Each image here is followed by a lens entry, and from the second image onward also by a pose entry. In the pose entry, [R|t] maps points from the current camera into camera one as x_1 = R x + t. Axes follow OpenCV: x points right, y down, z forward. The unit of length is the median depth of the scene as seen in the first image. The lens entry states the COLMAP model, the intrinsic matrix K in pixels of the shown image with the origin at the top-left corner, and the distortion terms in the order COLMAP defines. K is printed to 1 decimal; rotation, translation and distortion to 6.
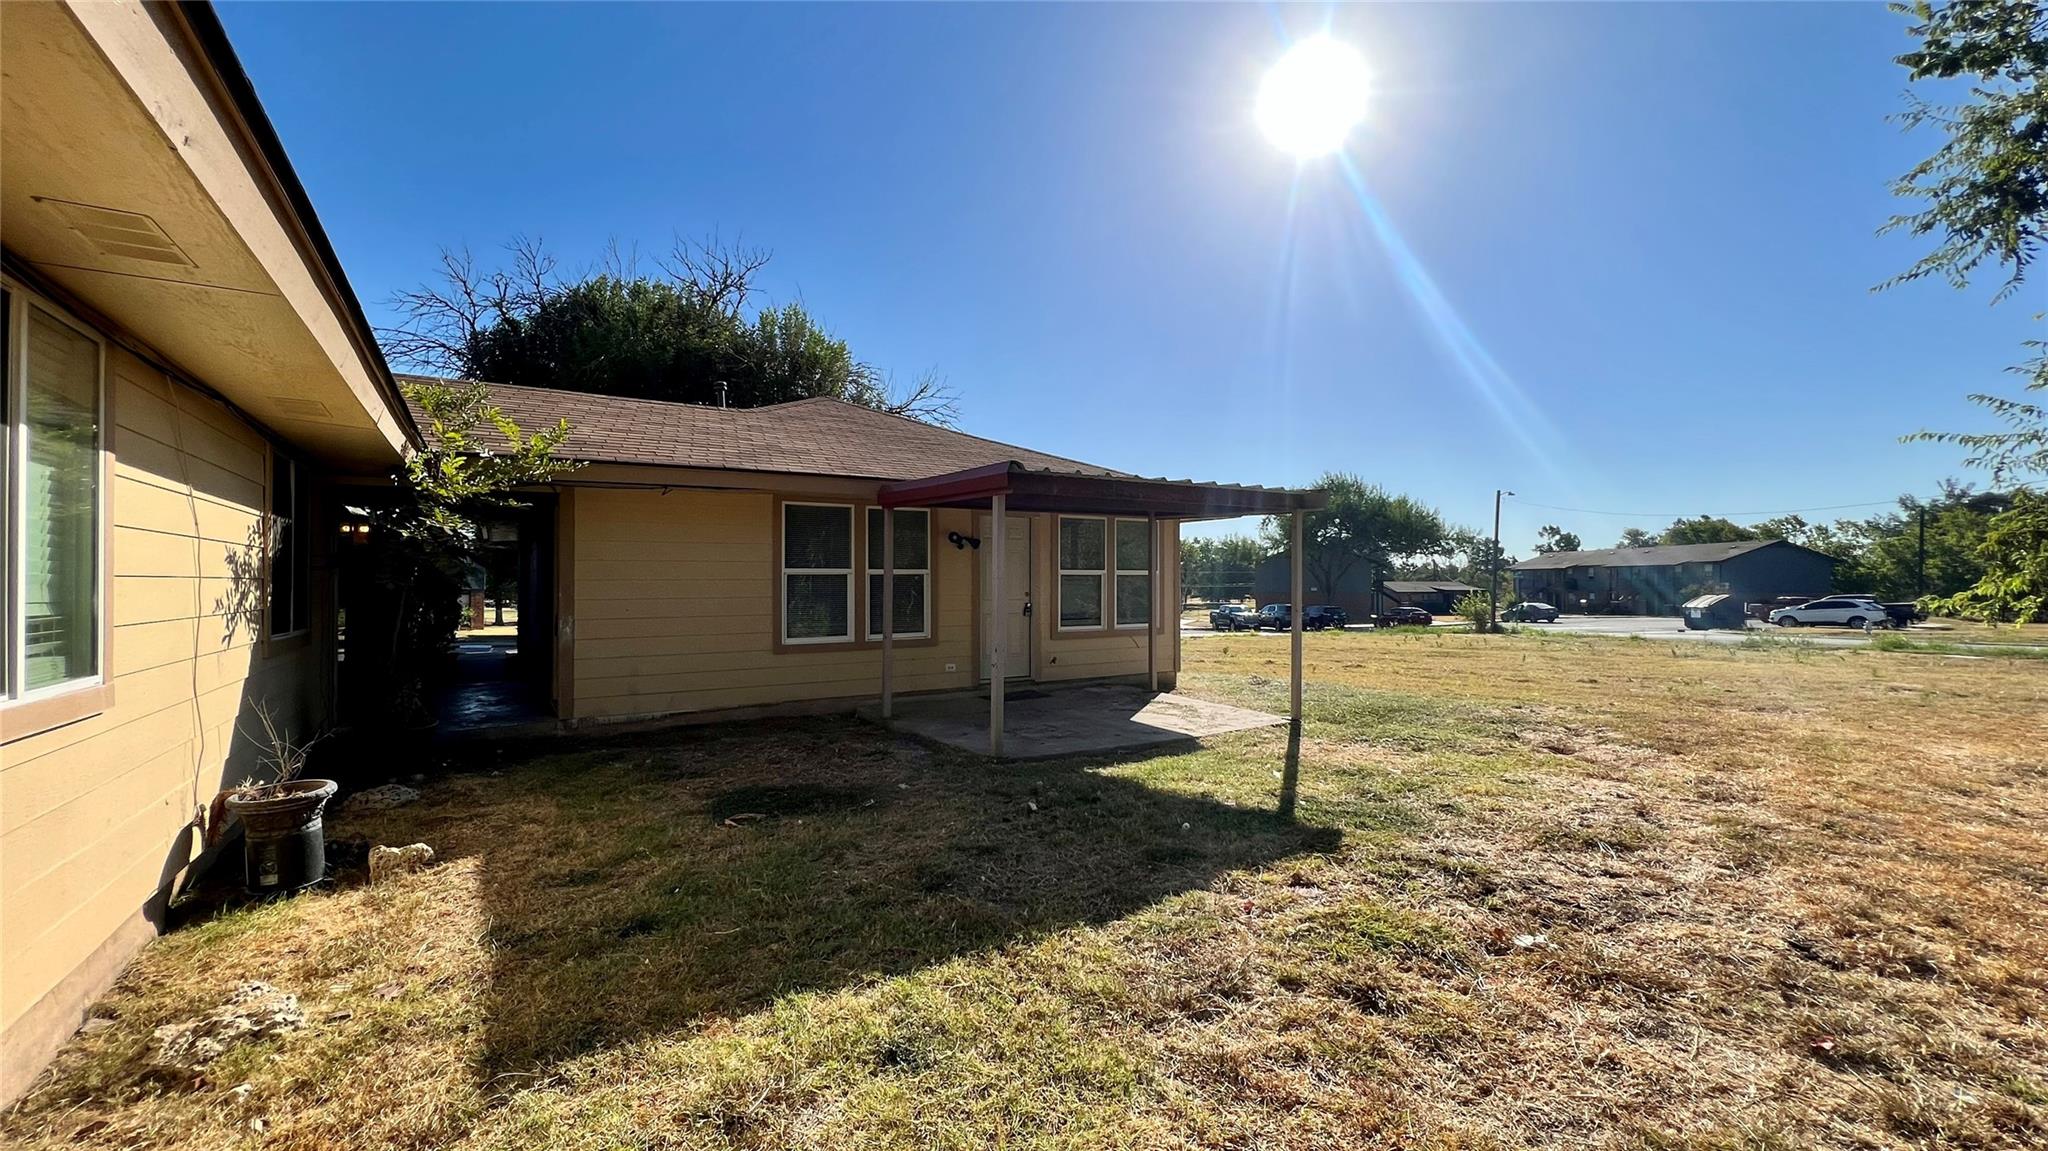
lens RADIAL K [[826.1, 0, 1020.8], [0, 826.1, 572.5], [0, 0, 1]] dist [-0.000724, -0.000136]
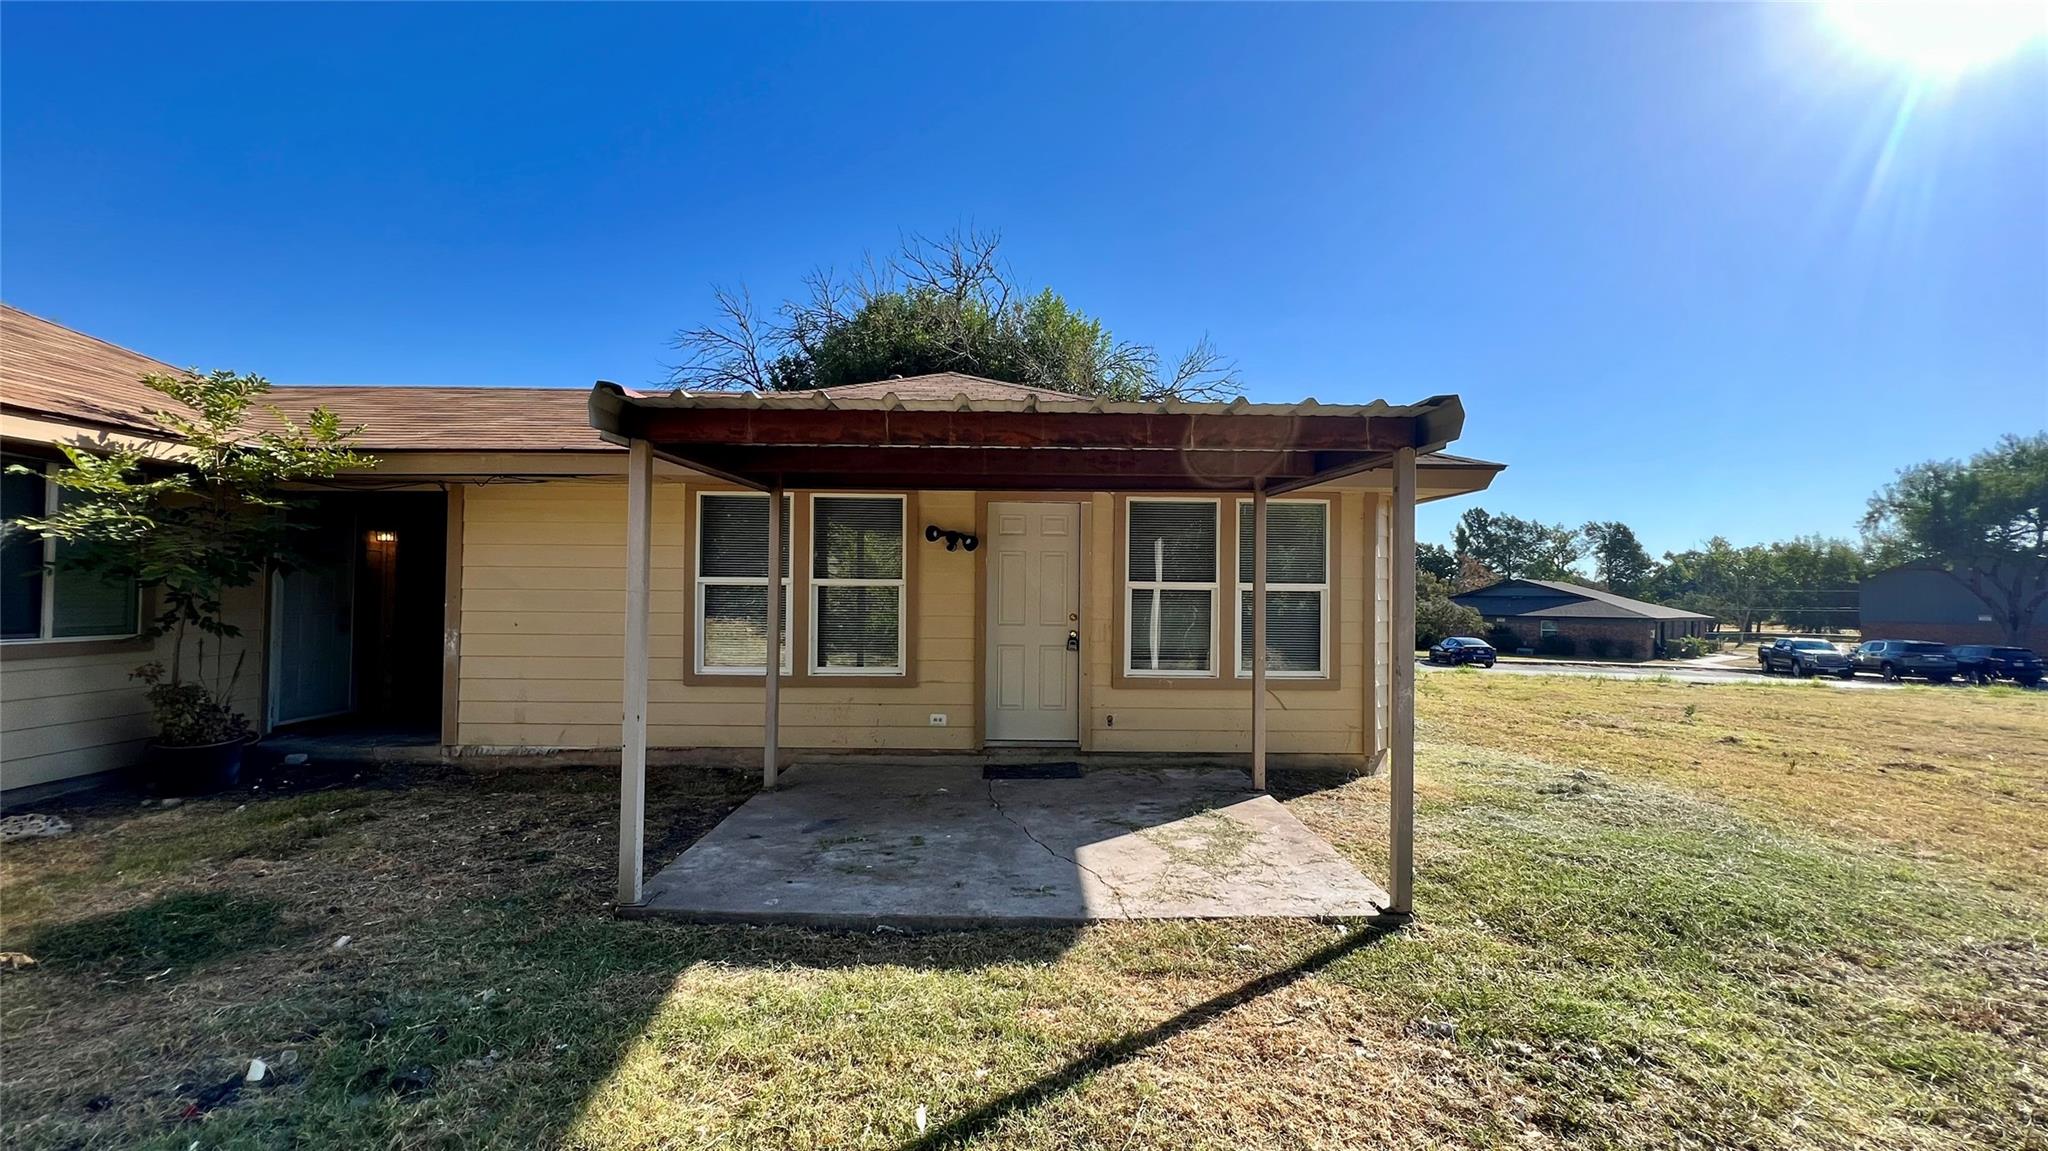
lens RADIAL K [[824.6, 0, 1024.0], [0, 824.6, 575.5], [0, 0, 1]] dist [-0.002014, -0.000167]
pose [[0.853969, -0.000066, -0.520323, 0.321537], [-0.007323, 0.999899, -0.012145, 0.000806], [0.520272, 0.014182, 0.853883, 0.414495]]
